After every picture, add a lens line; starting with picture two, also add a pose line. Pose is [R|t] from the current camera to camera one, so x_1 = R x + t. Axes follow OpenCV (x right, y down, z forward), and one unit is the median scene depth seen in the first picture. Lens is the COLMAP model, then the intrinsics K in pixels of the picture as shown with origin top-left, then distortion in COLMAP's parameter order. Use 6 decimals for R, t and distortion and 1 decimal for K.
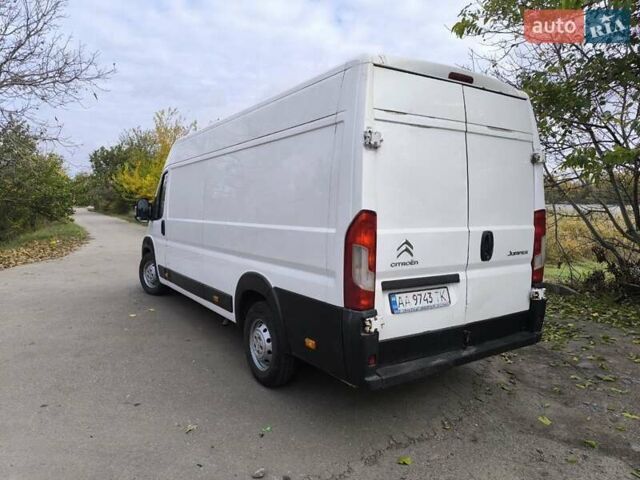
lens RADIAL K [[444.3, 0, 320.0], [0, 444.3, 240.0], [0, 0, 1]] dist [0.022835, -0.021553]
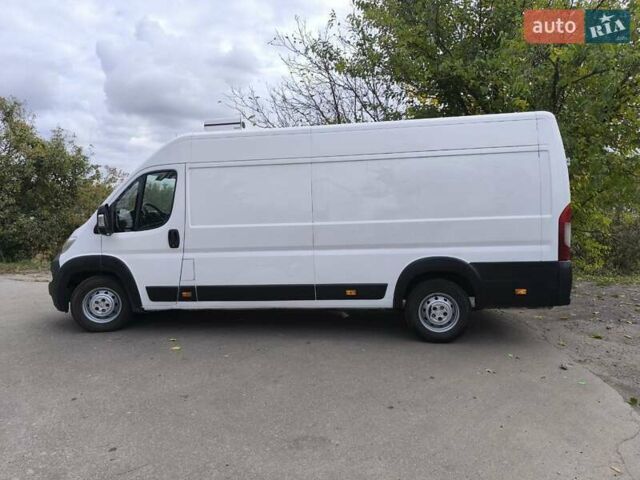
lens RADIAL K [[444.3, 0, 320.0], [0, 444.3, 240.0], [0, 0, 1]] dist [0.022835, -0.021553]
pose [[0.650007, -0.077588, 0.755957, -1.444834], [0.087142, 0.995822, 0.027278, -0.042036], [-0.754915, 0.048144, 0.654053, 0.452123]]
